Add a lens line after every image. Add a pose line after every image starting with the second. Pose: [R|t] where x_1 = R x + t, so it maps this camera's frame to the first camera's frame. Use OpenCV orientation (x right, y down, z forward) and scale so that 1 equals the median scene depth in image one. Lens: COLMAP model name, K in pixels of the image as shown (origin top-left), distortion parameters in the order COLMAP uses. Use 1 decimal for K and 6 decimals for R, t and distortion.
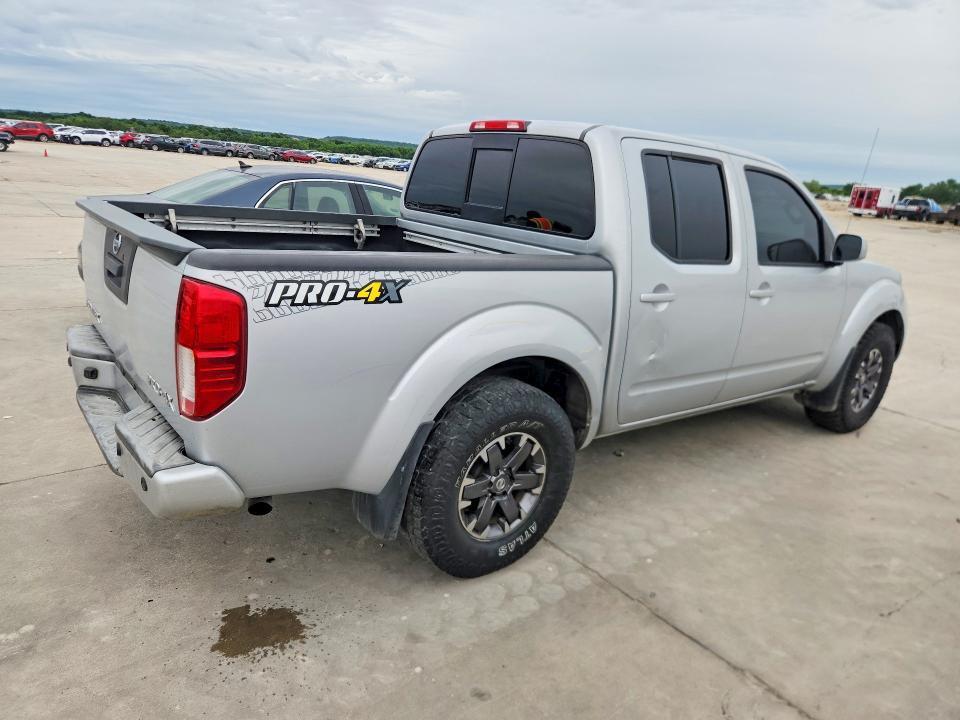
lens RADIAL K [[652.8, 0, 482.2], [0, 652.8, 355.8], [0, 0, 1]] dist [0.010633, -0.006893]
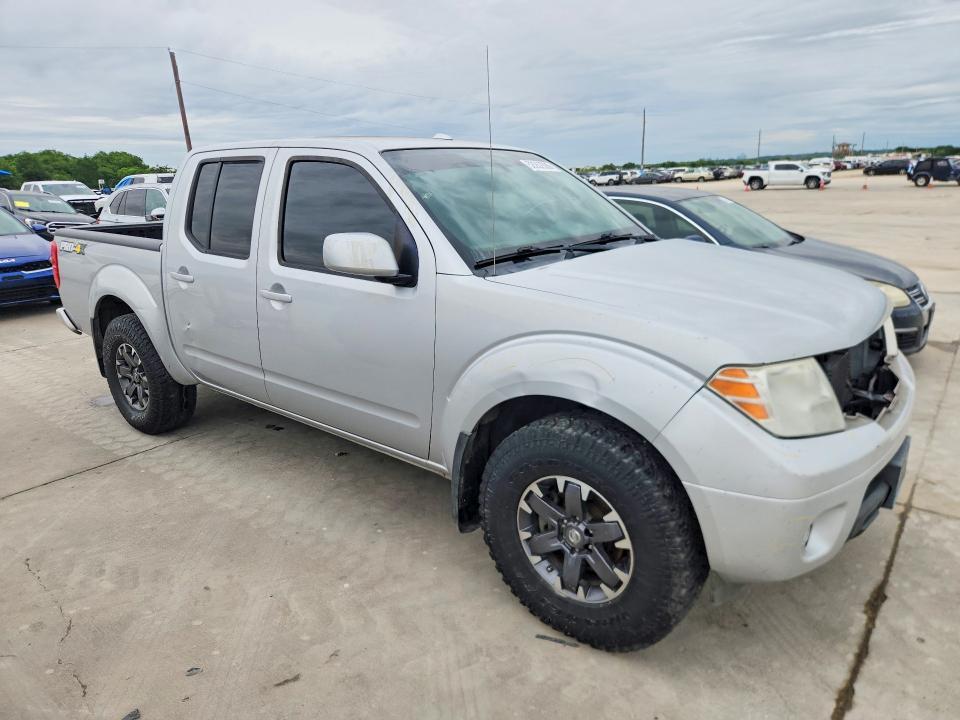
lens RADIAL K [[652.8, 0, 478.4], [0, 652.8, 355.2], [0, 0, 1]] dist [0.010633, -0.006893]
pose [[0.224811, 0.167312, -0.959931, 1.466754], [-0.226260, 0.967185, 0.115587, -0.197227], [0.947769, 0.191209, 0.255289, 1.125930]]
